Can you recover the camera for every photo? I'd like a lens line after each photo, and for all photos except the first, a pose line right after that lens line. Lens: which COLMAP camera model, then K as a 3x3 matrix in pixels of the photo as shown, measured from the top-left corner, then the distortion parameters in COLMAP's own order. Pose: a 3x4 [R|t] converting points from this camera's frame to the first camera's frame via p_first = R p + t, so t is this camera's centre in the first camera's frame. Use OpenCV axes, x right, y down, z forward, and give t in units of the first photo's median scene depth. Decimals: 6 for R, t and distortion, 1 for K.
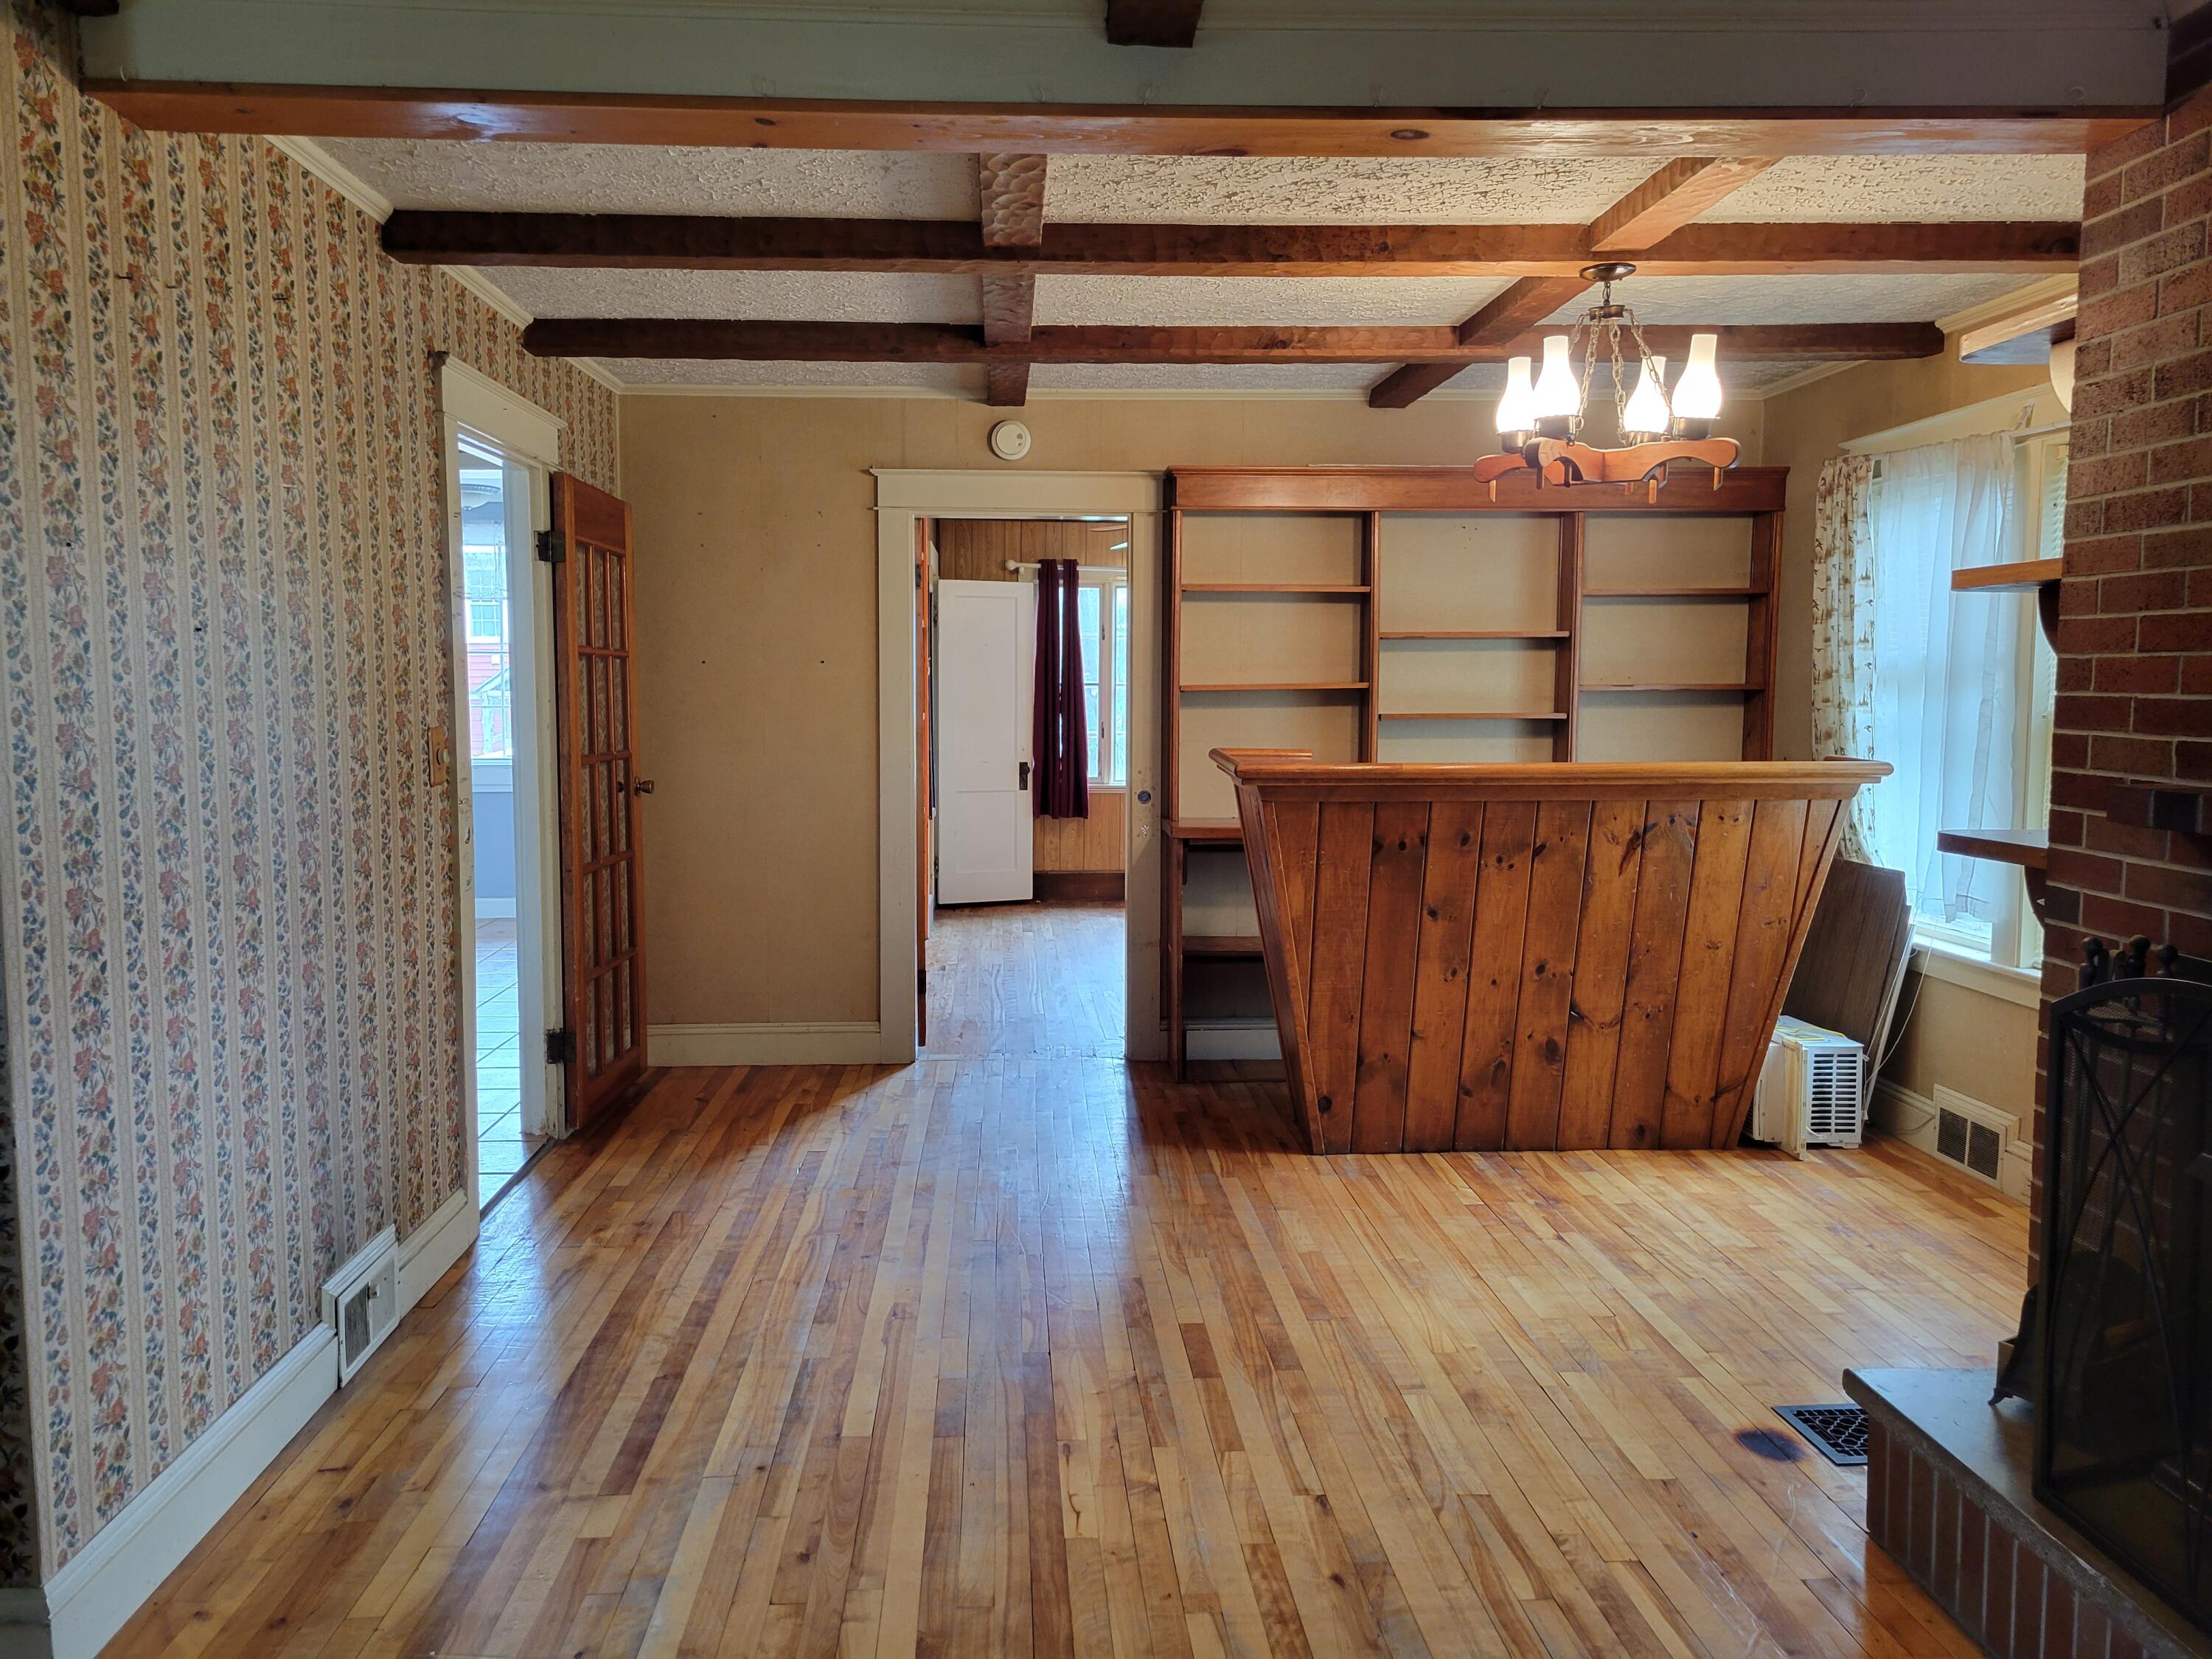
lens RADIAL K [[1674.9, 0, 1103.2], [0, 1674.9, 832.0], [0, 0, 1]] dist [0.038293, -0.016819]
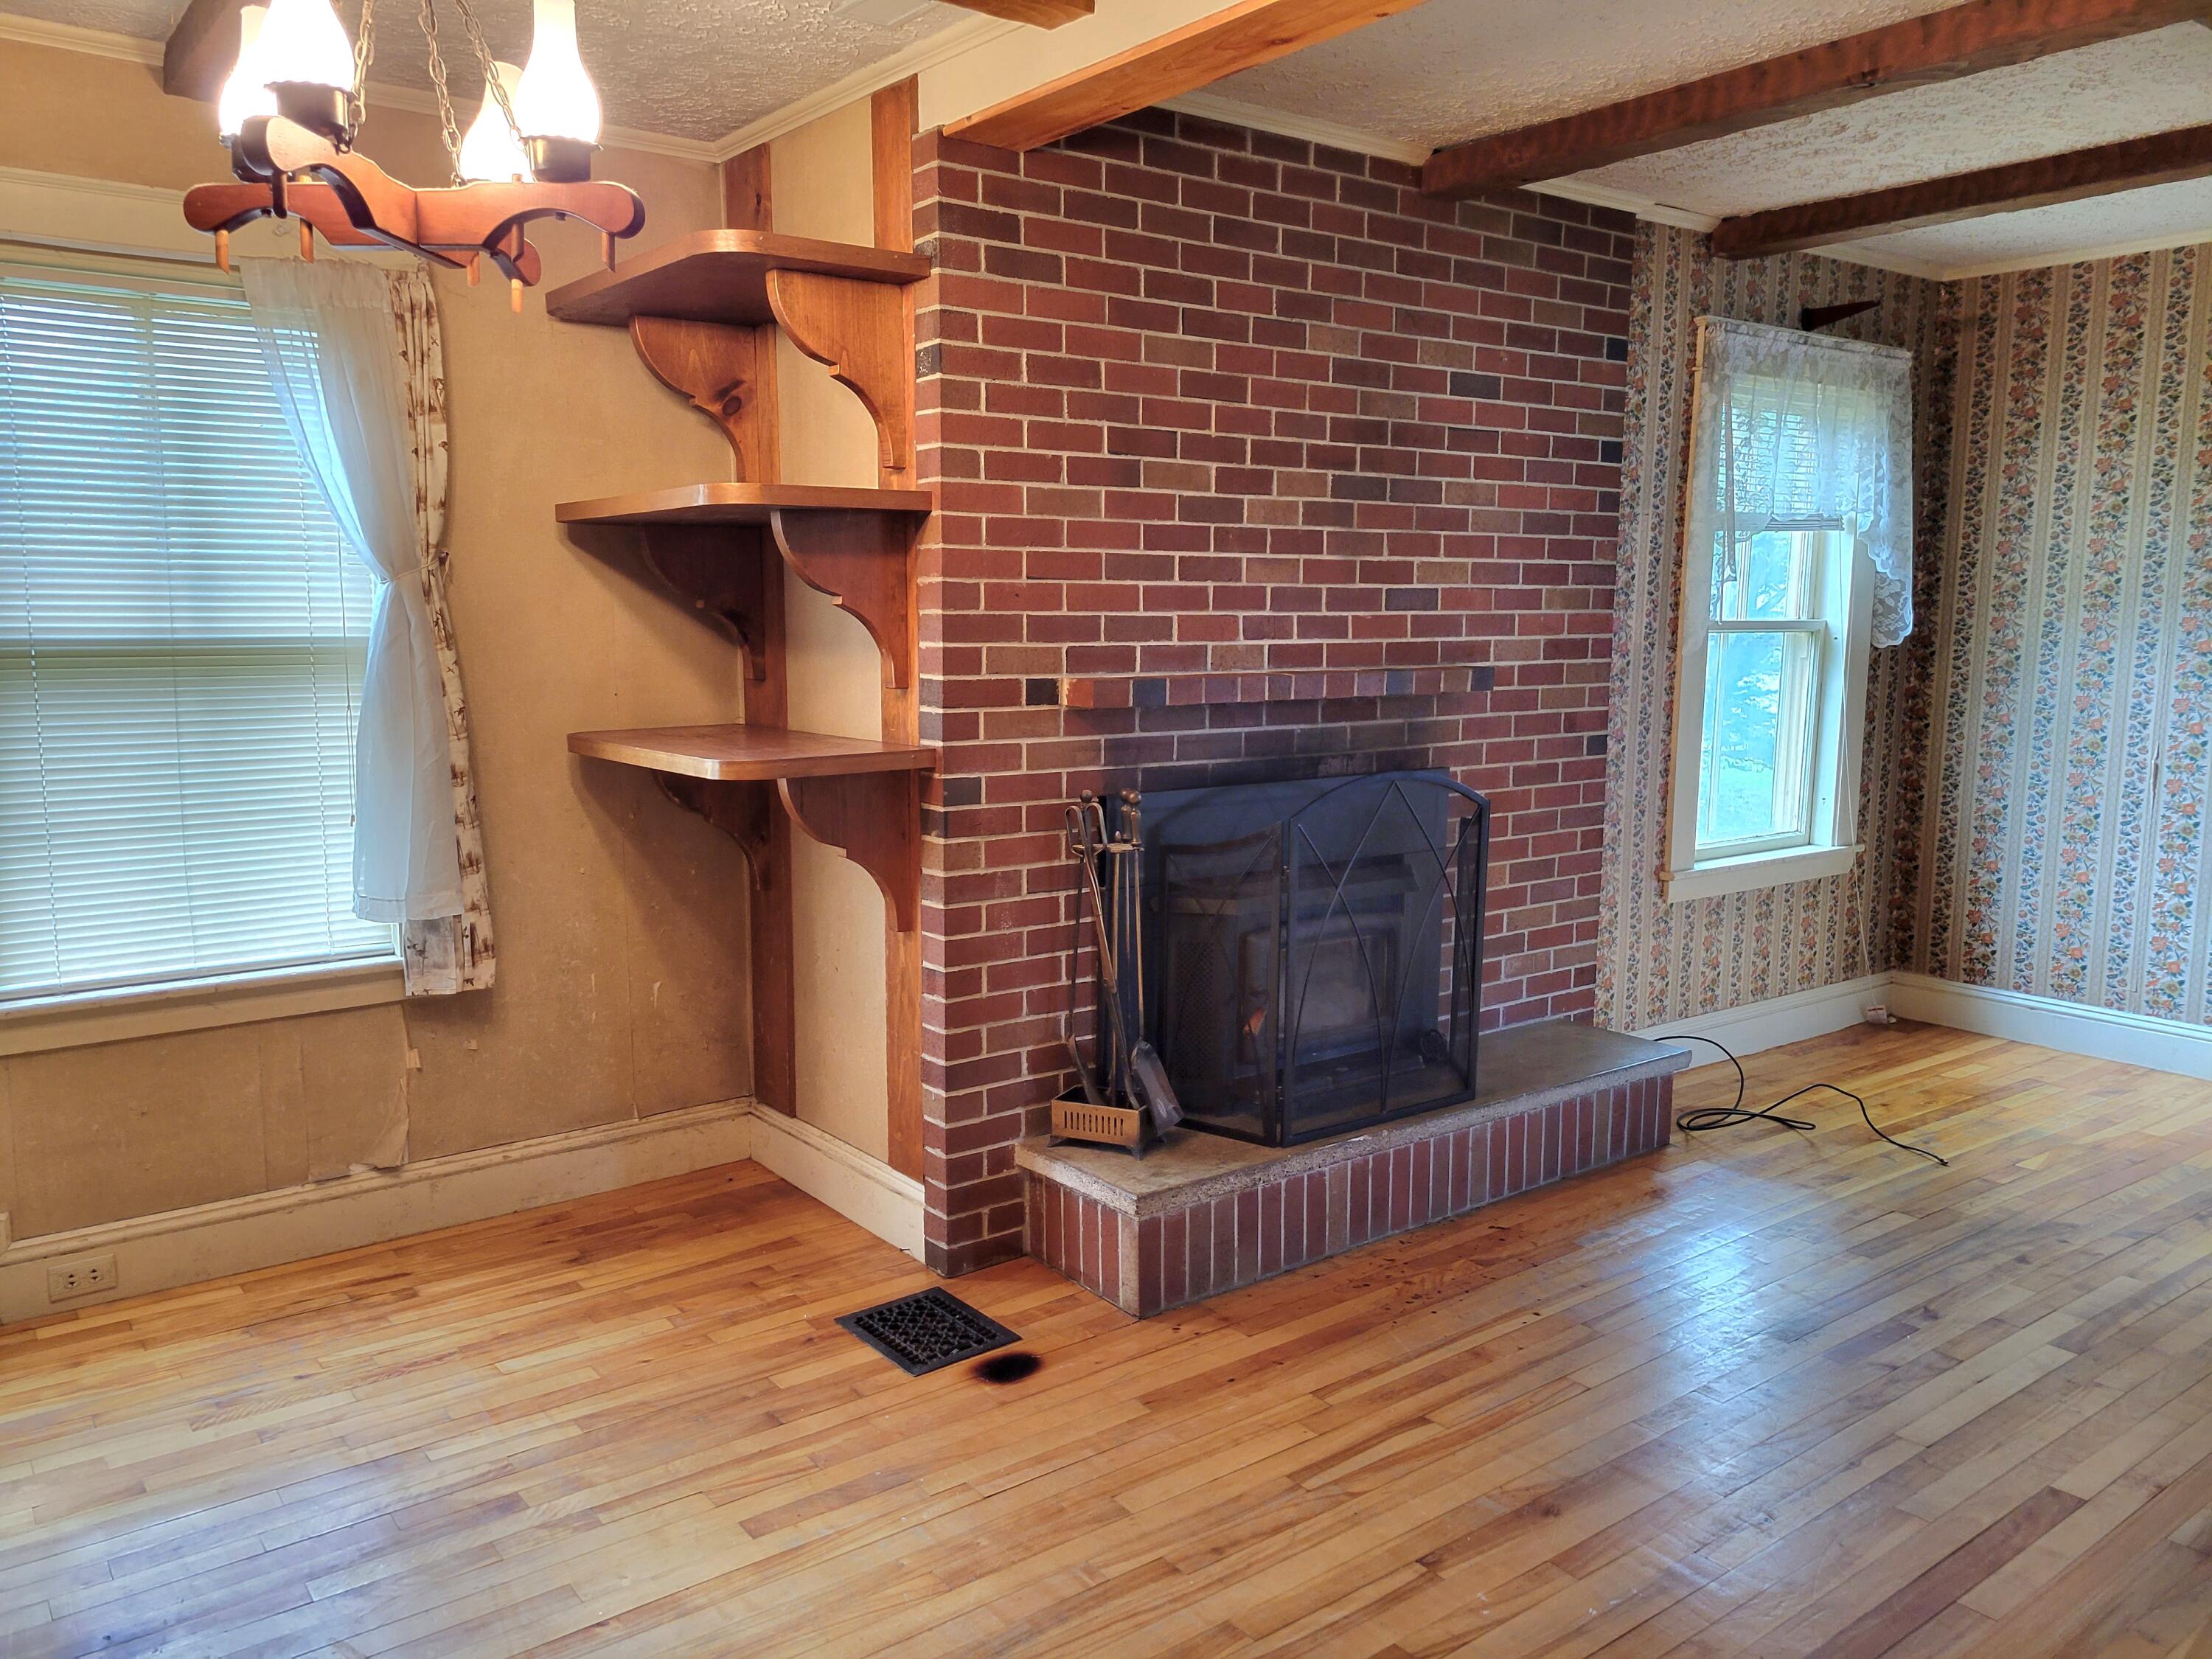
lens RADIAL K [[1674.9, 0, 1093.3], [0, 1674.9, 832.7], [0, 0, 1]] dist [0.038293, -0.016819]
pose [[-0.550191, -0.112795, 0.827386, -0.482599], [0.065510, 0.981951, 0.177430, -0.139174], [-0.832465, 0.151823, -0.532871, 1.655663]]
